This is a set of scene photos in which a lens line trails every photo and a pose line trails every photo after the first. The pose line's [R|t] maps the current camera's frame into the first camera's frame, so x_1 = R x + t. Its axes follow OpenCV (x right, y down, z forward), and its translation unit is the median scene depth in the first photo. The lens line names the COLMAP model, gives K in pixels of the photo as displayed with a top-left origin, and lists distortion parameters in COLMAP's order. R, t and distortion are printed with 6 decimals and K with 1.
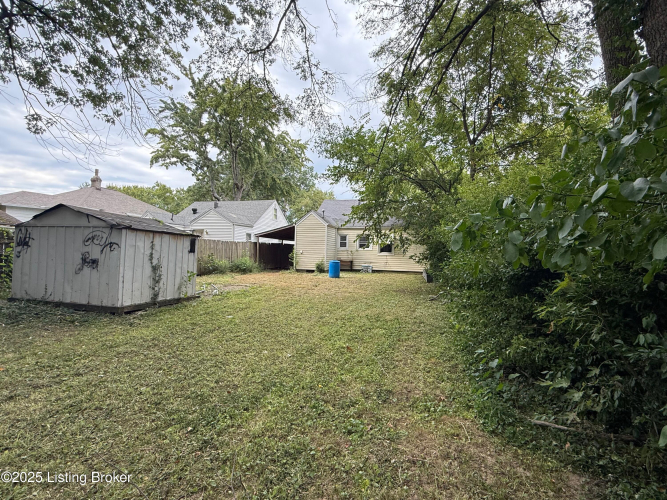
lens RADIAL K [[323.9, 0, 333.5], [0, 323.9, 250.0], [0, 0, 1]] dist [-0.000597, -0.000426]
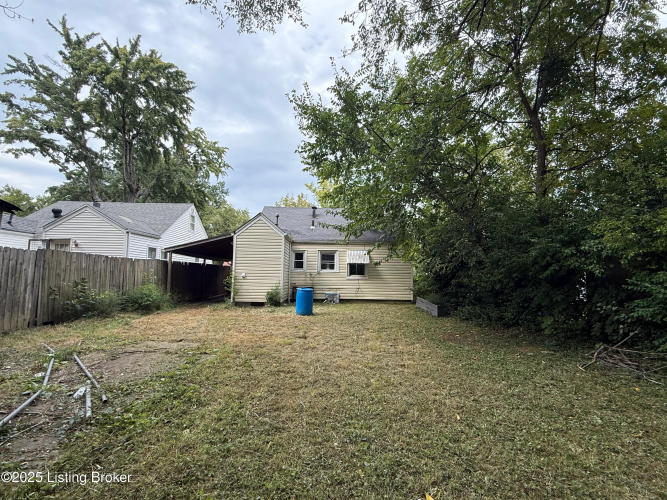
lens RADIAL K [[323.9, 0, 333.5], [0, 323.9, 250.0], [0, 0, 1]] dist [-0.000597, -0.000426]
pose [[0.958685, 0.016054, 0.284017, -0.079210], [0.005551, 0.997161, -0.075100, 0.003738], [-0.284416, 0.073574, 0.955874, 0.221851]]
